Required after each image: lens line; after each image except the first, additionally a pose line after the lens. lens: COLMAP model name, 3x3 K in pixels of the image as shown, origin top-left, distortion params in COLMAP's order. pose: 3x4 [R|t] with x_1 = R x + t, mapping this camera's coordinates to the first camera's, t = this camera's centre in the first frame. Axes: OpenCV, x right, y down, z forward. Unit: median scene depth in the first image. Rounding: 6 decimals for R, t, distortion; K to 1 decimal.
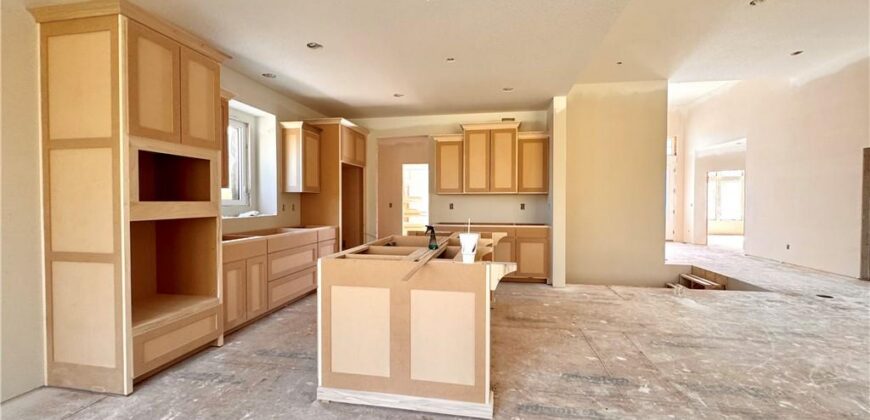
lens RADIAL K [[349.1, 0, 435.4], [0, 349.1, 208.6], [0, 0, 1]] dist [-0.004752, 0.000110]
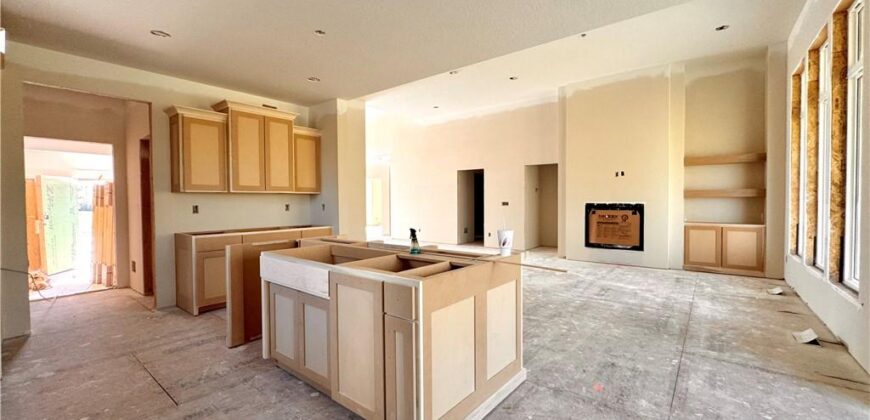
lens RADIAL K [[349.1, 0, 435.4], [0, 349.1, 208.6], [0, 0, 1]] dist [-0.004752, 0.000110]
pose [[0.480396, -0.024328, 0.876714, -0.472323], [0.024578, 0.999596, 0.014270, -0.009121], [-0.876707, 0.014693, 0.480800, 0.304552]]
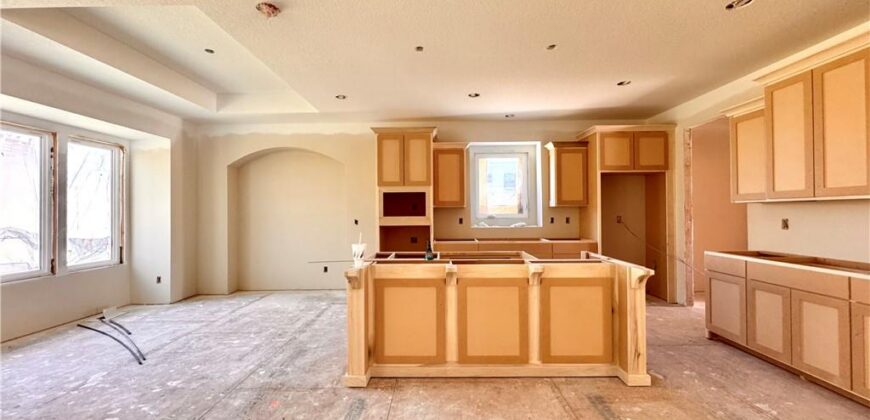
lens RADIAL K [[349.1, 0, 435.4], [0, 349.1, 208.6], [0, 0, 1]] dist [-0.004752, 0.000110]
pose [[0.164595, -0.011813, -0.986290, 0.679705], [-0.012786, 0.999819, -0.014108, -0.022276], [0.986278, 0.014933, 0.164414, 0.497624]]
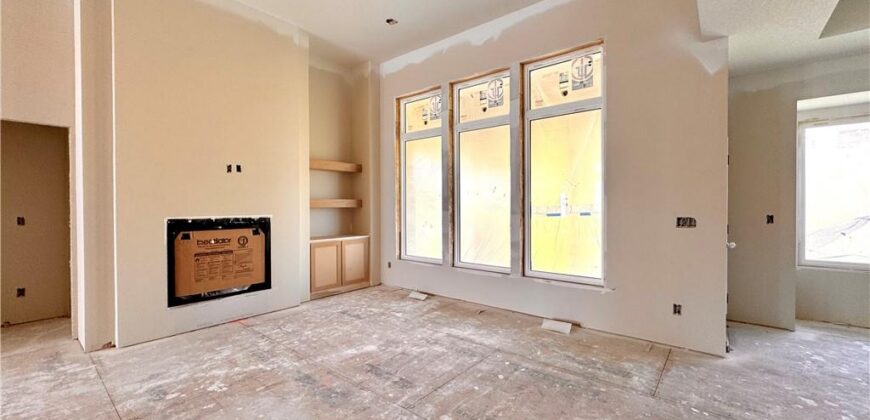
lens RADIAL K [[346.8, 0, 435.0], [0, 346.8, 210.0], [0, 0, 1]] dist [-0.002395, 0.000233]
pose [[-0.867413, -0.004207, 0.497572, 0.340396], [0.012559, 0.999461, 0.030345, -0.031330], [-0.497431, 0.032571, -0.866892, 0.845676]]
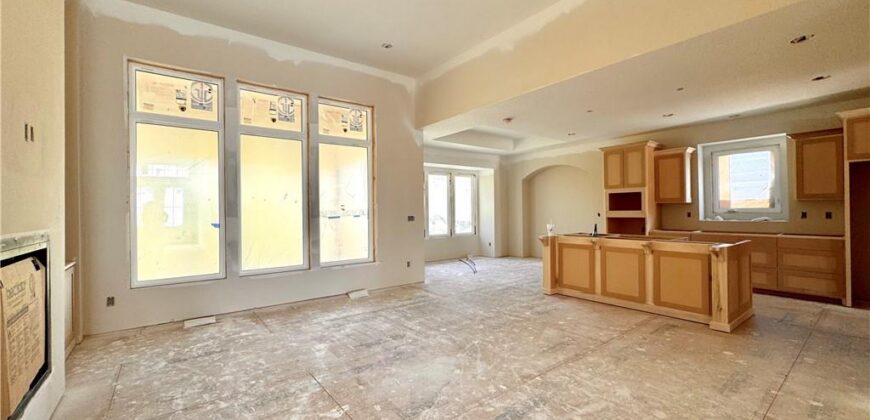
lens RADIAL K [[349.1, 0, 435.4], [0, 349.1, 208.6], [0, 0, 1]] dist [-0.004752, 0.000110]
pose [[-0.672935, 0.003756, -0.739692, 1.212299], [-0.004065, 0.999953, 0.008775, -0.030247], [0.739690, 0.008912, -0.672889, 0.986305]]
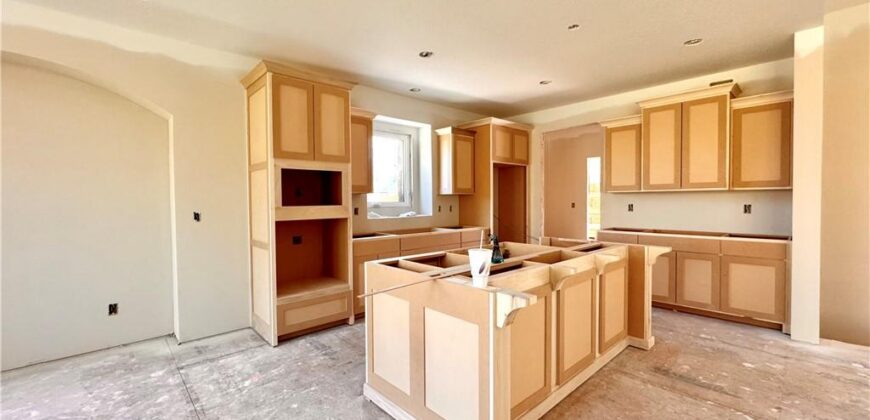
lens RADIAL K [[349.1, 0, 435.4], [0, 349.1, 208.6], [0, 0, 1]] dist [-0.004752, 0.000110]
pose [[0.798557, 0.007952, -0.601867, 0.229867], [-0.003763, 0.999959, 0.008220, -0.013128], [0.601908, -0.004299, 0.798554, 0.141807]]
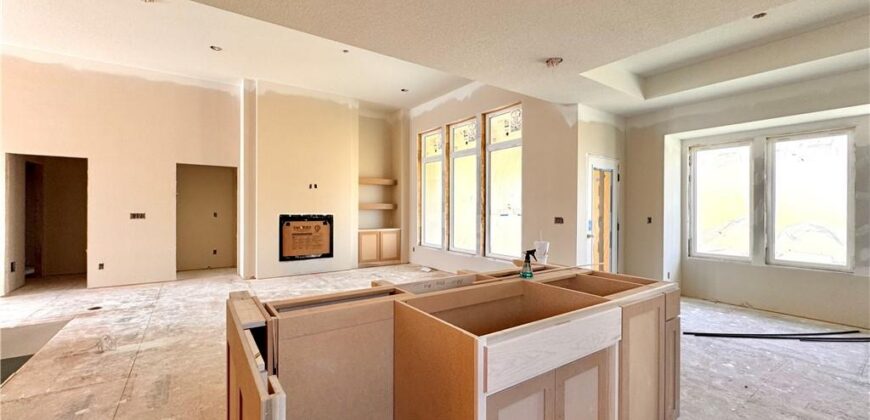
lens RADIAL K [[349.1, 0, 435.4], [0, 349.1, 208.6], [0, 0, 1]] dist [-0.004752, 0.000110]
pose [[-0.706600, -0.005516, 0.707592, -0.264059], [0.009466, 0.999806, 0.017246, -0.039070], [-0.707550, 0.018884, -0.706411, 1.047434]]
